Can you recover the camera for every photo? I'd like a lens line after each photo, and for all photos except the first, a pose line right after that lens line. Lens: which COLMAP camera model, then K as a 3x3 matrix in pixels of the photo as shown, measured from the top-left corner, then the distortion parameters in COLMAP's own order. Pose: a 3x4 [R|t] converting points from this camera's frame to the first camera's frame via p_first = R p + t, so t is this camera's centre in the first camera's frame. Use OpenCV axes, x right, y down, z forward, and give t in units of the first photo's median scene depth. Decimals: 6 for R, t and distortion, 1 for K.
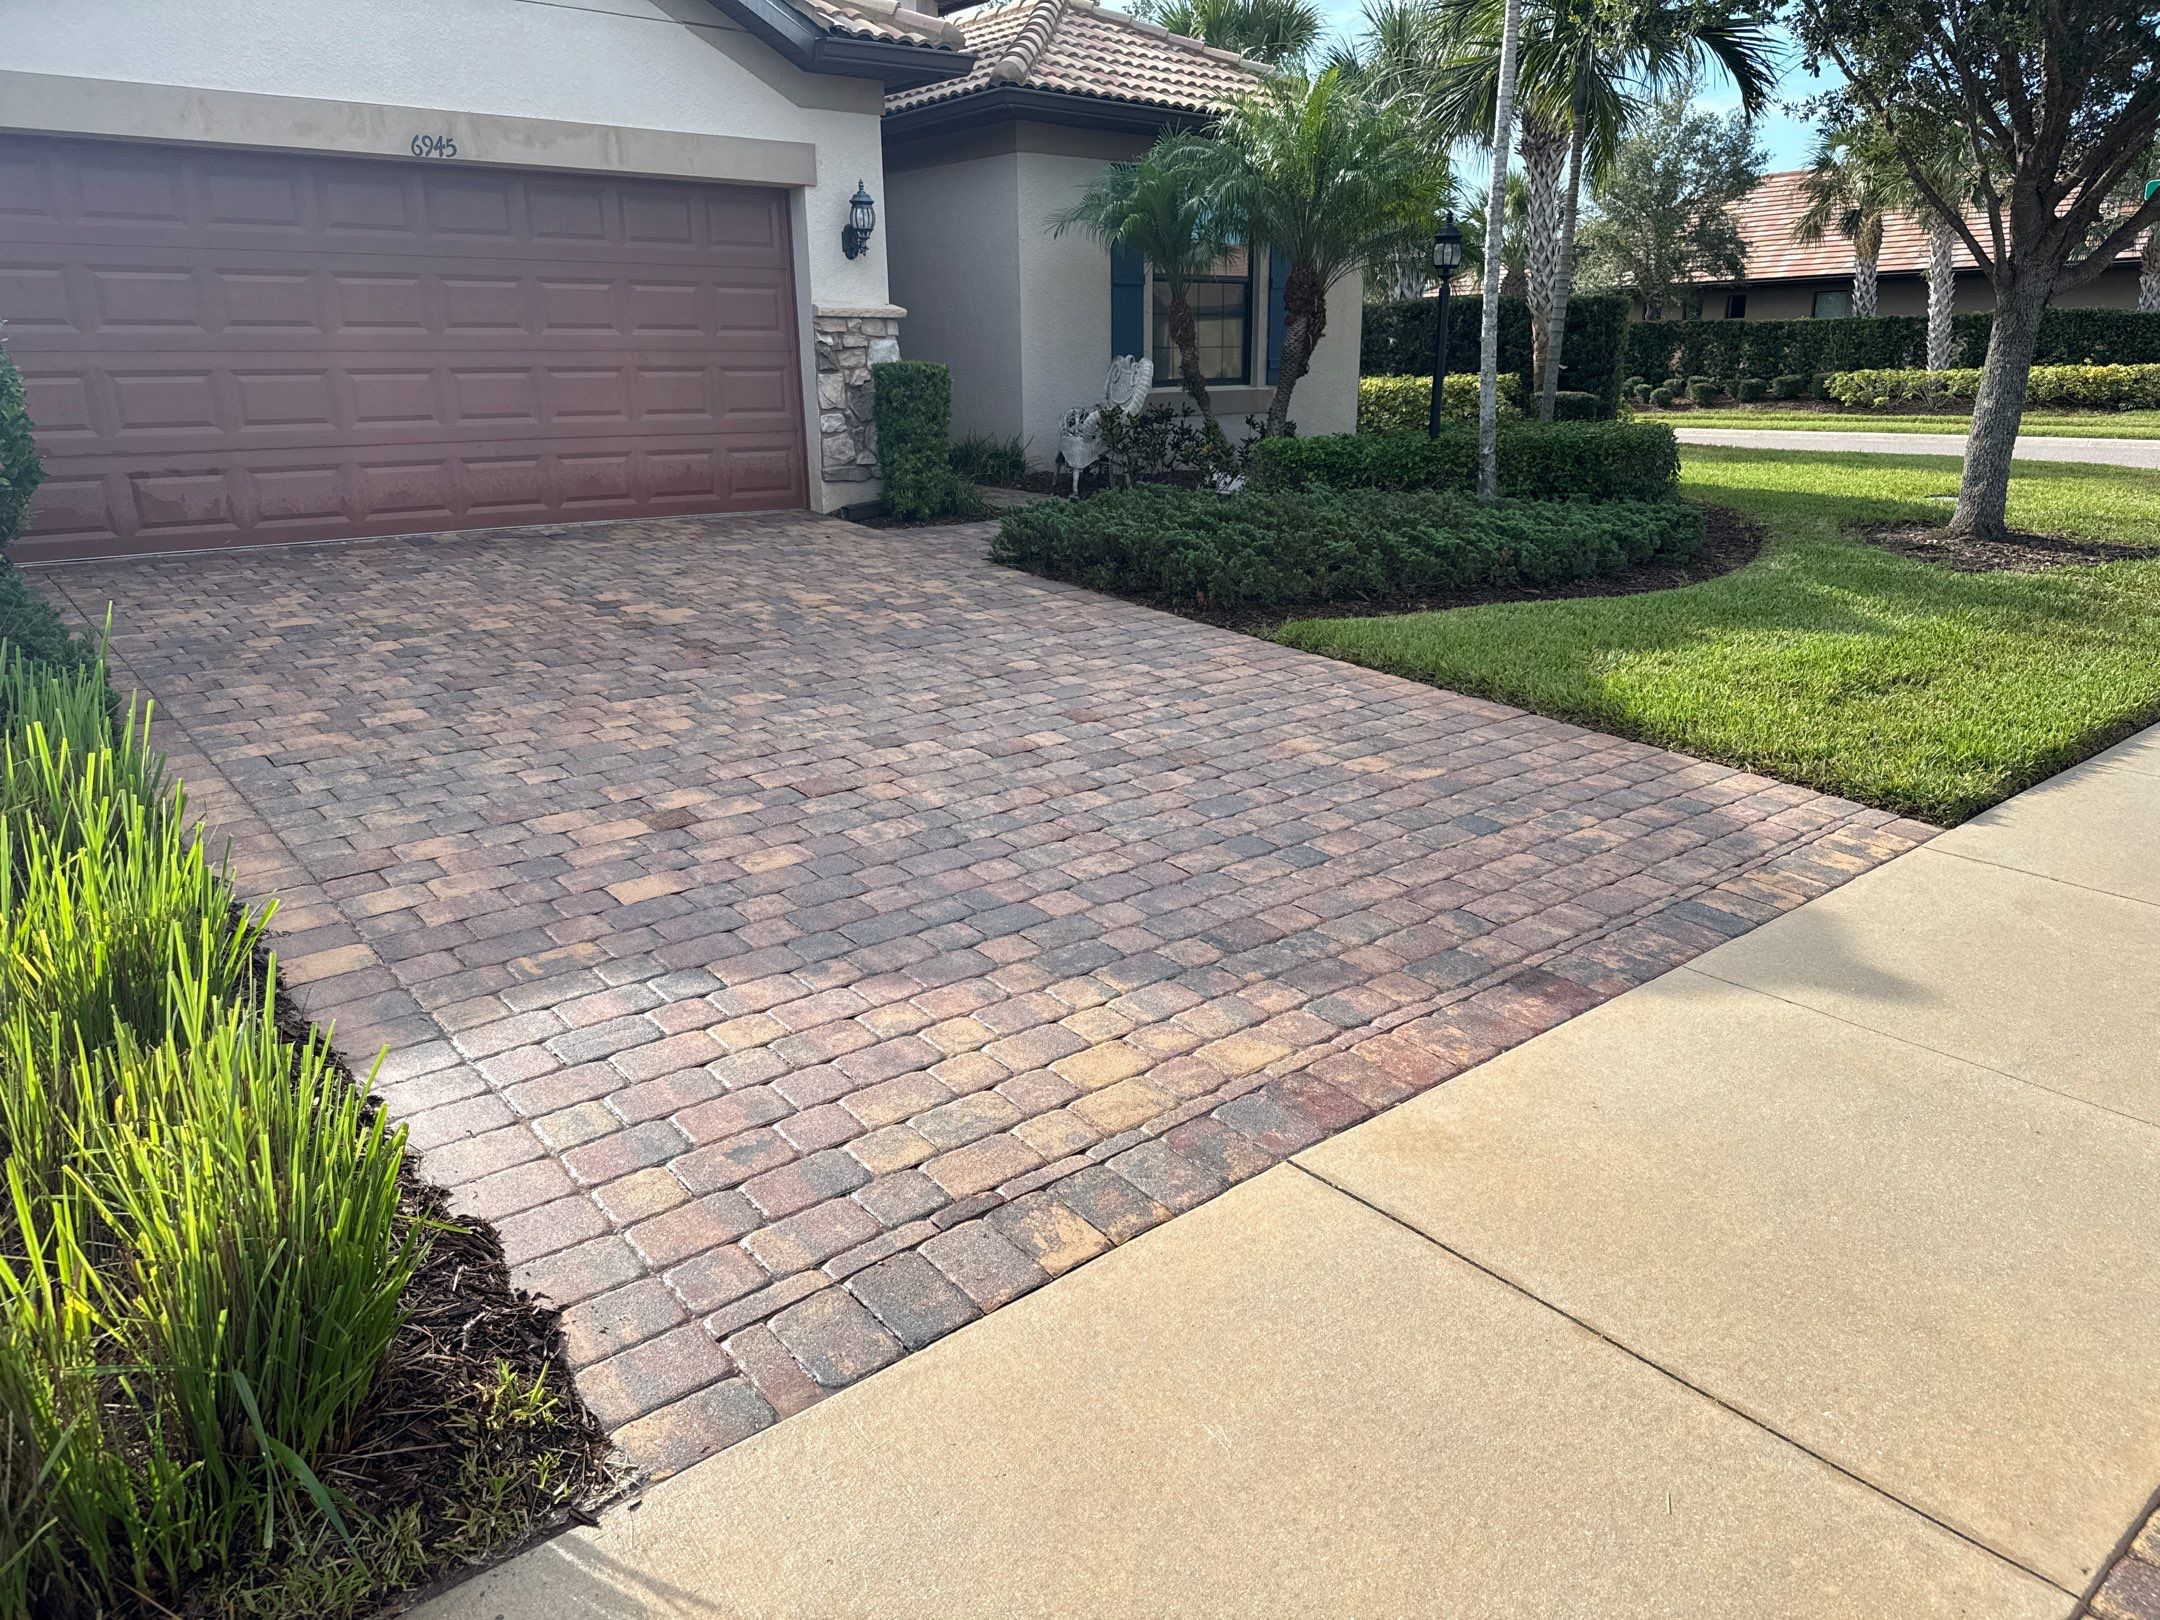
lens RADIAL K [[1486.3, 0, 1102.9], [0, 1486.3, 820.5], [0, 0, 1]] dist [0.098956, -0.156483]
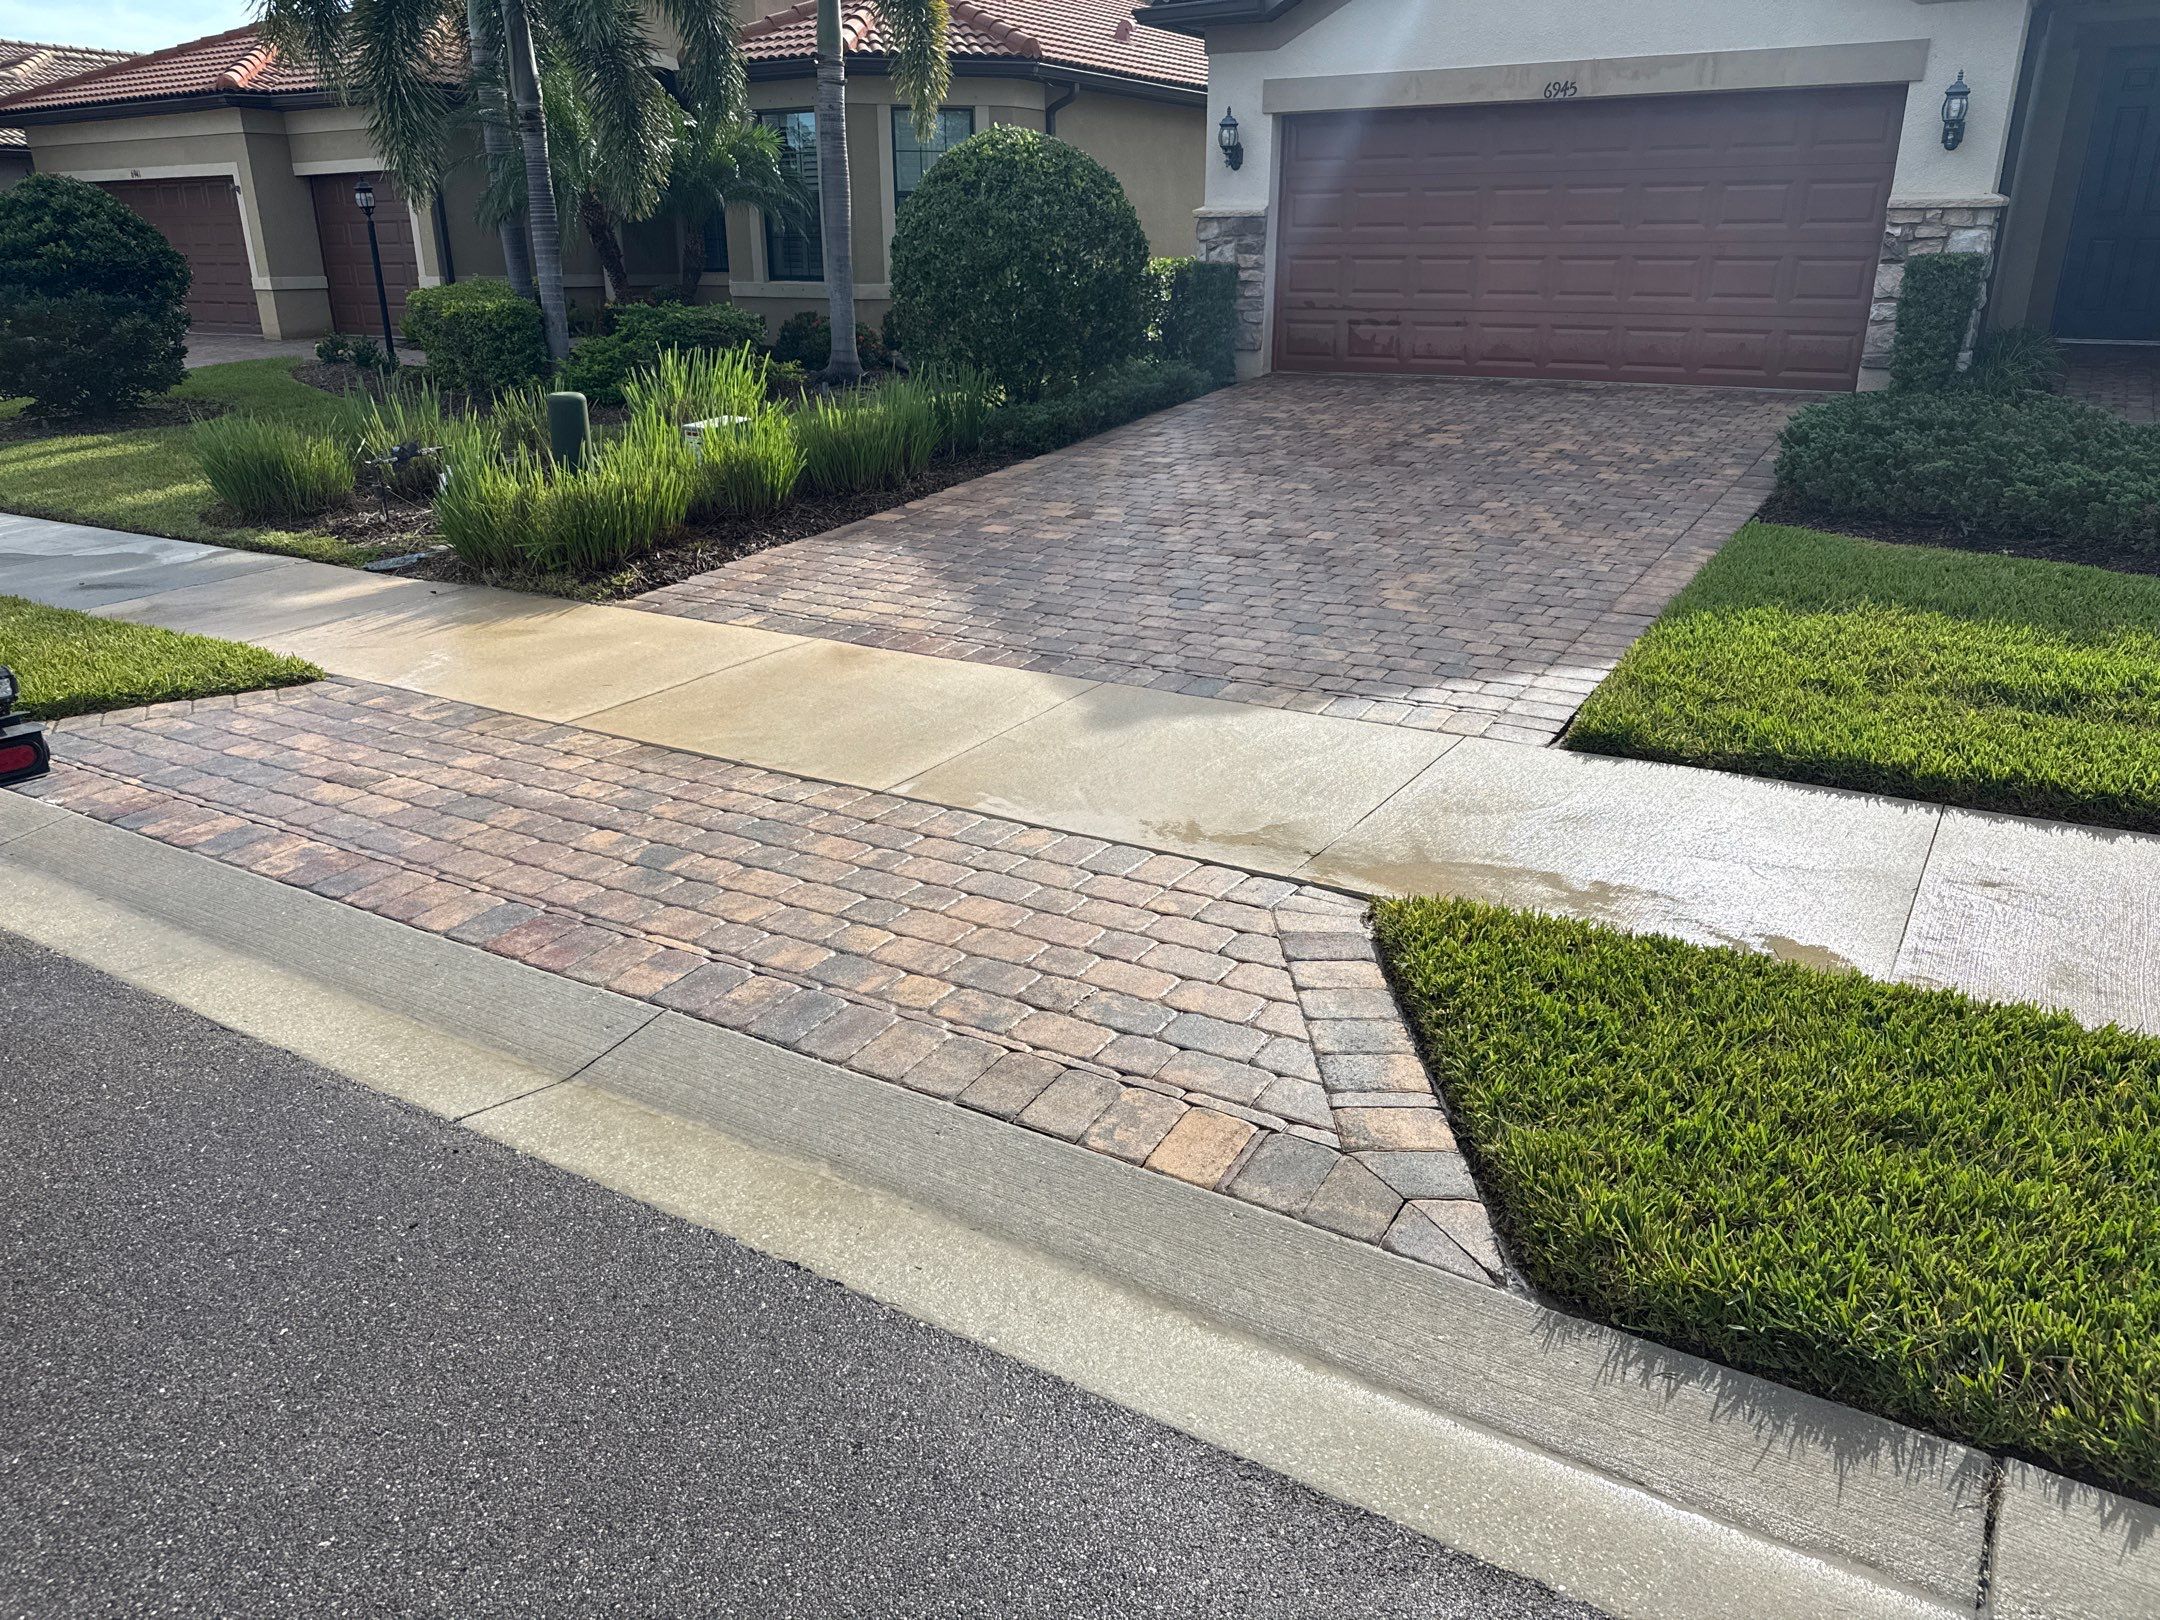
lens RADIAL K [[1580.9, 0, 1080.0], [0, 1580.9, 810.0], [0, 0, 1]] dist [-0.006273, -0.010419]
pose [[0.298465, 0.330787, -0.895264, 0.967870], [-0.273242, 0.928371, 0.251925, -0.093807], [0.914471, 0.169433, 0.367472, 0.214695]]
